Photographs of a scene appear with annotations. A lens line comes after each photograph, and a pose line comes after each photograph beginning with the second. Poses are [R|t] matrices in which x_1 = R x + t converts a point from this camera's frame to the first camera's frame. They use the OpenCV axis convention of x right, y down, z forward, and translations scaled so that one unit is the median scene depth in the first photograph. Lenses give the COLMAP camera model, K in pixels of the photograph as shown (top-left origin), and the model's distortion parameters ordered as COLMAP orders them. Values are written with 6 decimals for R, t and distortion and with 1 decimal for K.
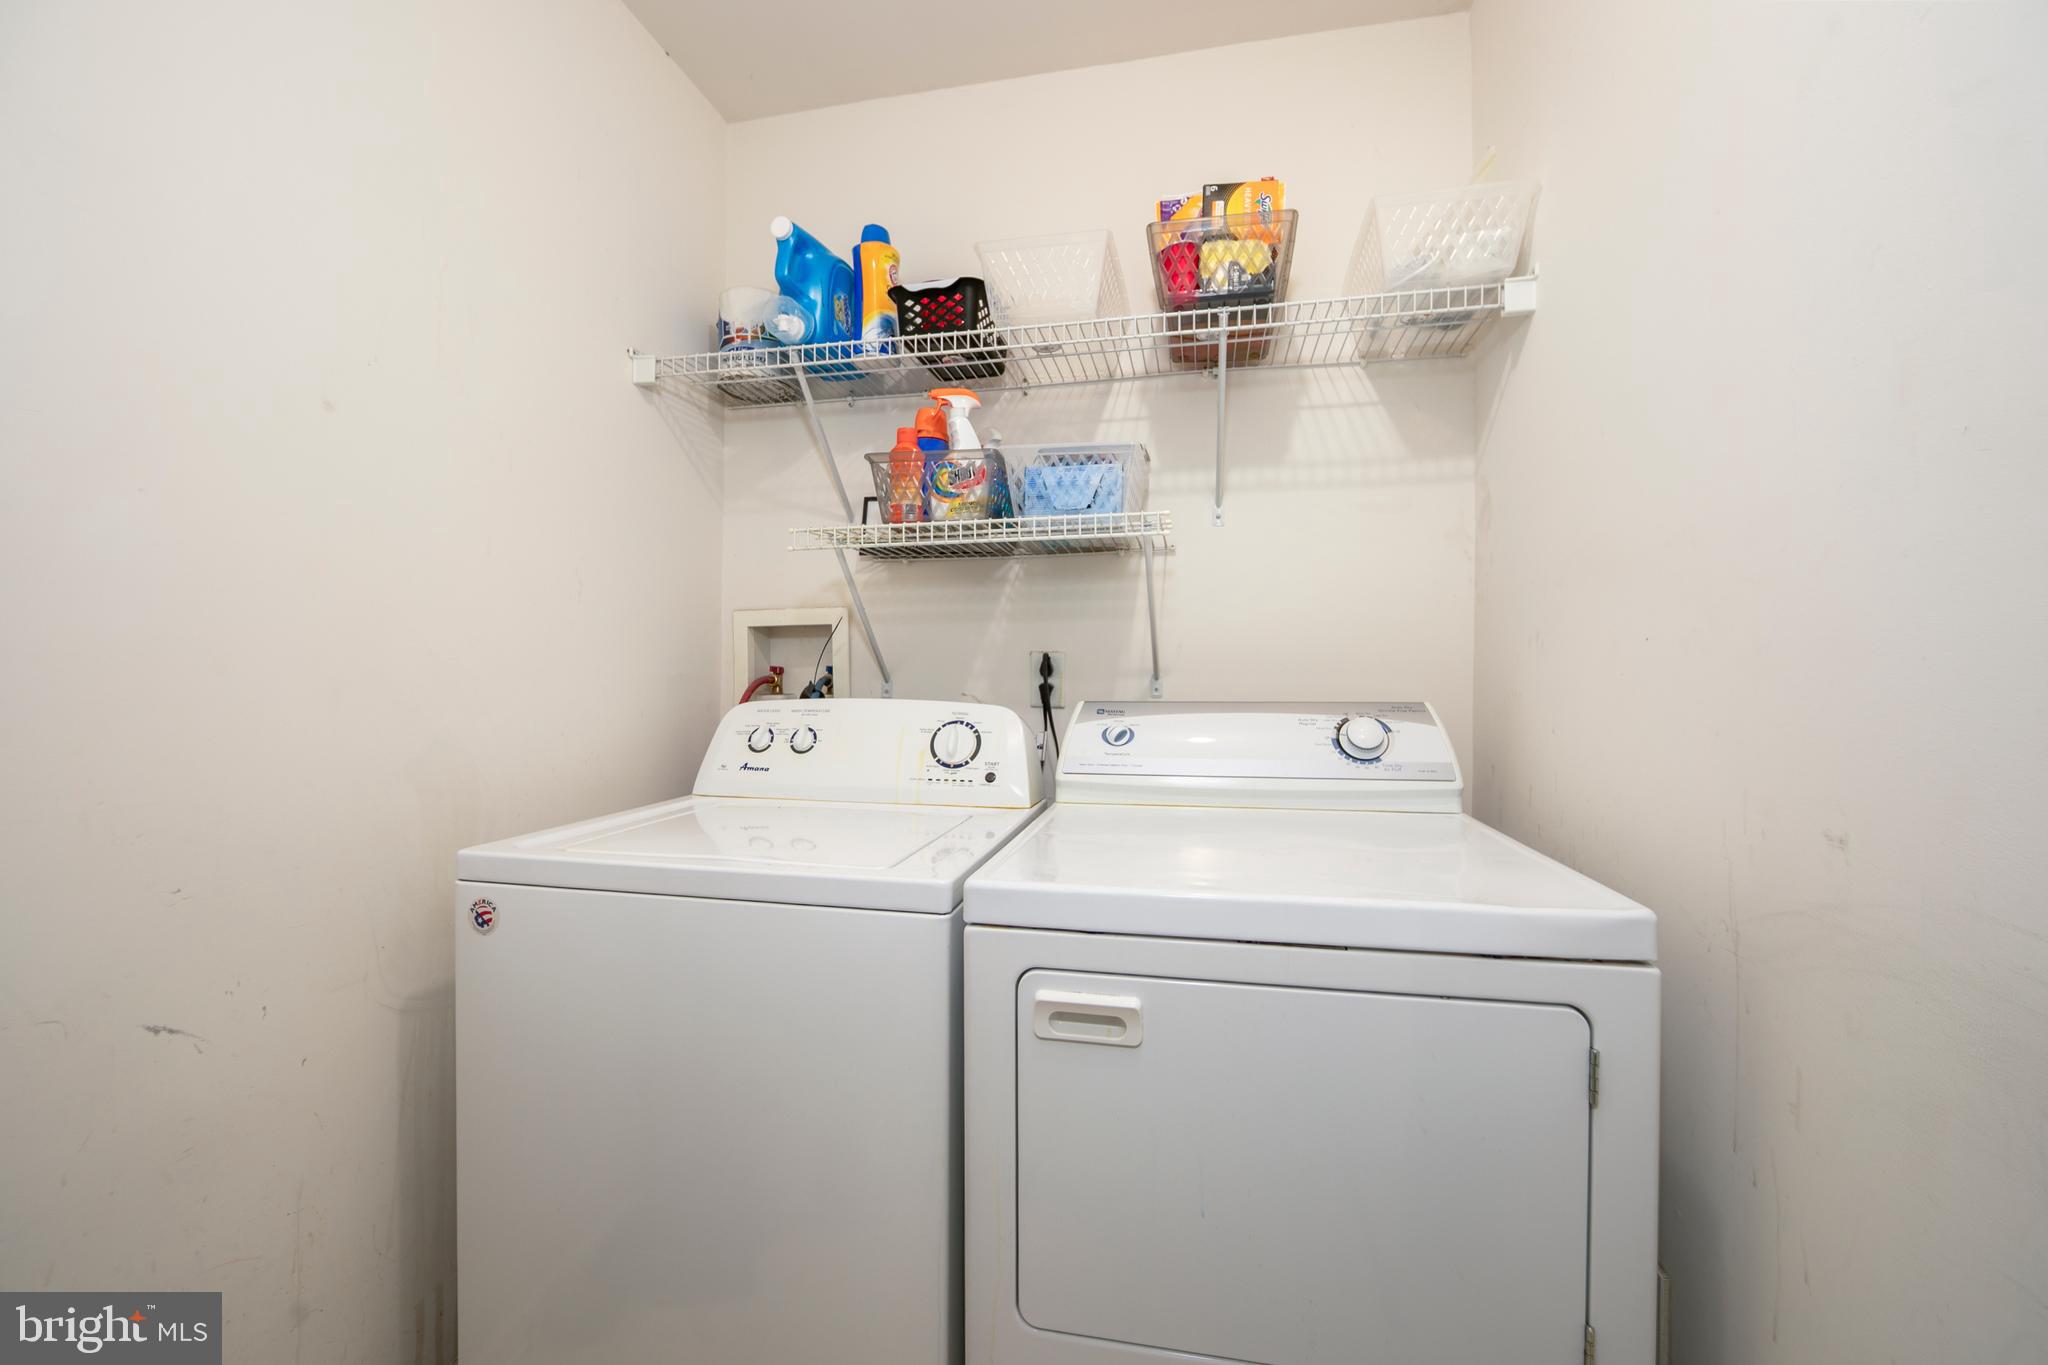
lens RADIAL K [[815.4, 0, 1030.1], [0, 815.4, 675.0], [0, 0, 1]] dist [-0.006926, 0.000393]
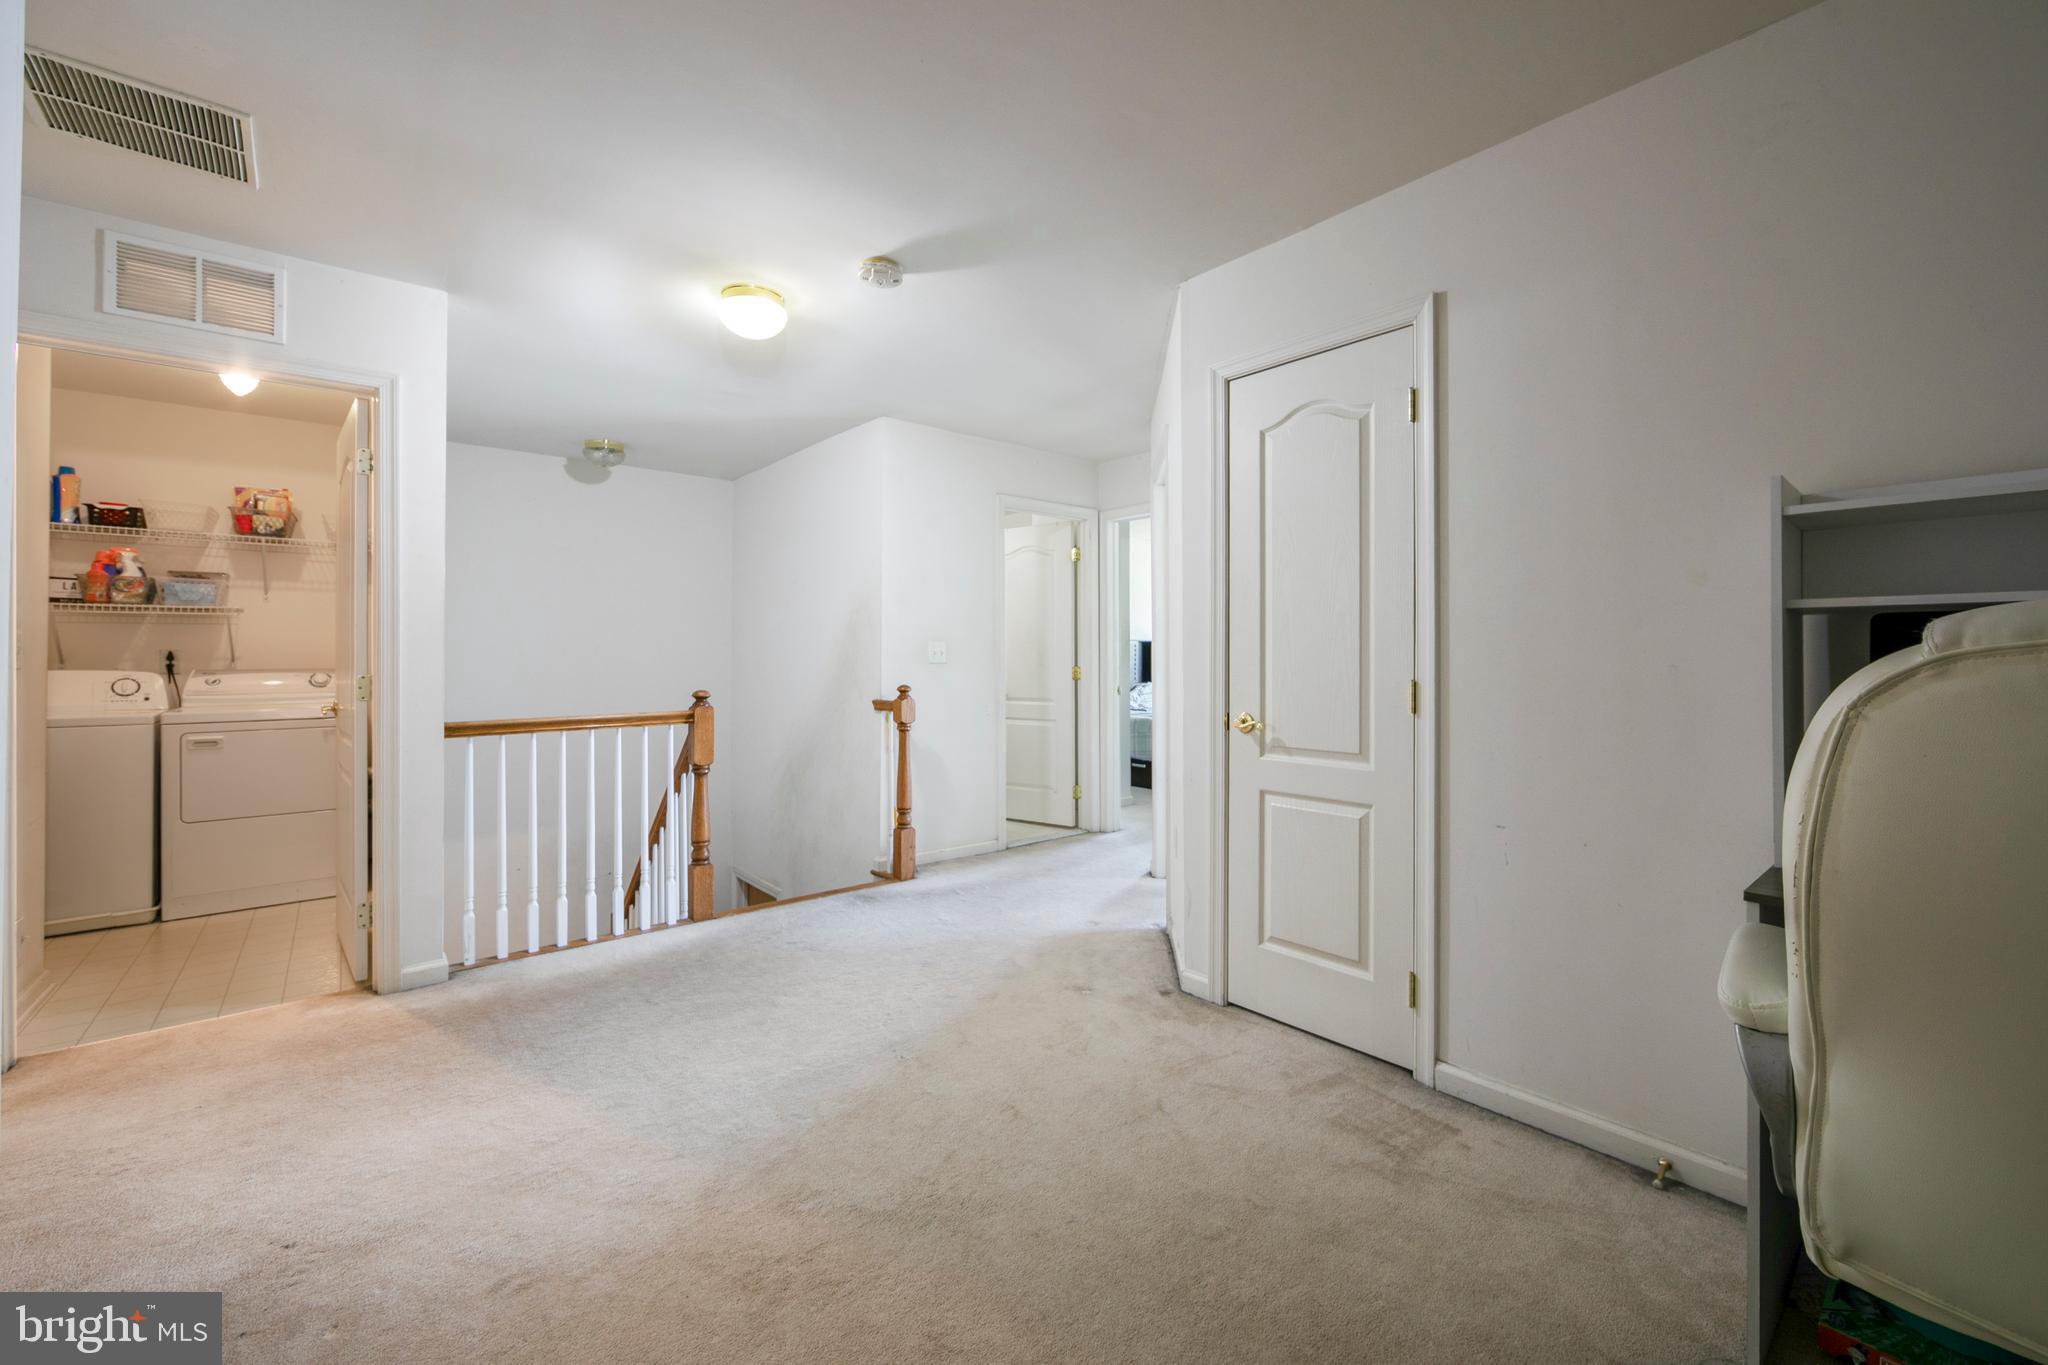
lens RADIAL K [[850.5, 0, 1050.7], [0, 850.5, 651.3], [0, 0, 1]] dist [-0.001060, 0.000146]
pose [[0.617502, 0.003651, 0.786561, -0.396686], [-0.000343, 0.999990, -0.004373, -0.018430], [-0.786569, 0.002430, 0.617498, -2.954749]]
